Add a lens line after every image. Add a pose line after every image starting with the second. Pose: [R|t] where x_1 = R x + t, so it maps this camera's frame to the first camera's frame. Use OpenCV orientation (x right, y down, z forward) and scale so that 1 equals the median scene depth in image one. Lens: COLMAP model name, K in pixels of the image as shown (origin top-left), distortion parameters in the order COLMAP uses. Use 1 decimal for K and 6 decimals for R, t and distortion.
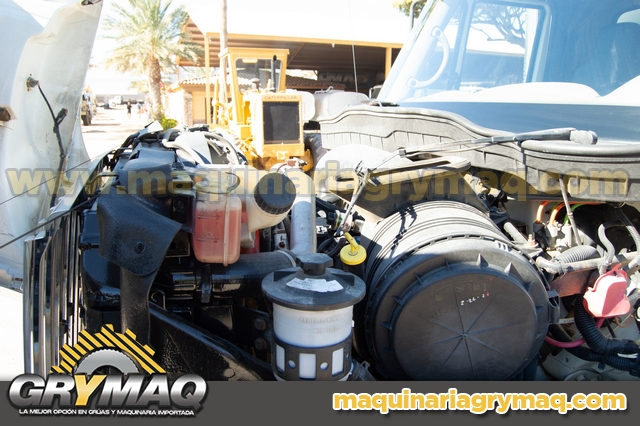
lens RADIAL K [[494.9, 0, 320.0], [0, 494.9, 213.0], [0, 0, 1]] dist [-0.074328, 0.007023]
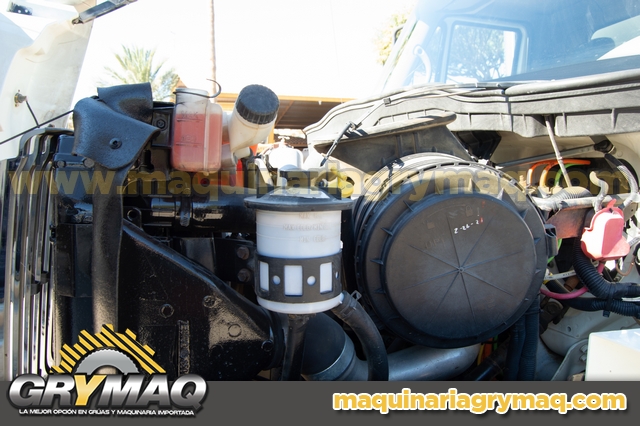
lens RADIAL K [[494.9, 0, 320.0], [0, 494.9, 213.0], [0, 0, 1]] dist [-0.074328, 0.007023]
pose [[0.999571, -0.020016, 0.021395, 0.005752], [0.022430, 0.992602, -0.119323, 0.234655], [-0.018849, 0.119751, 0.992625, 0.046305]]
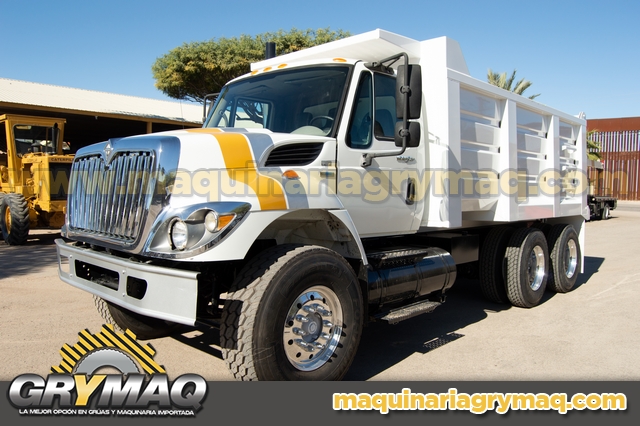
lens RADIAL K [[494.9, 0, 320.0], [0, 494.9, 213.0], [0, 0, 1]] dist [-0.074328, 0.007023]
pose [[0.883217, -0.027006, 0.468186, -0.945947], [0.096208, 0.987541, -0.124528, 0.865205], [-0.458990, 0.155029, 0.874811, -2.364781]]
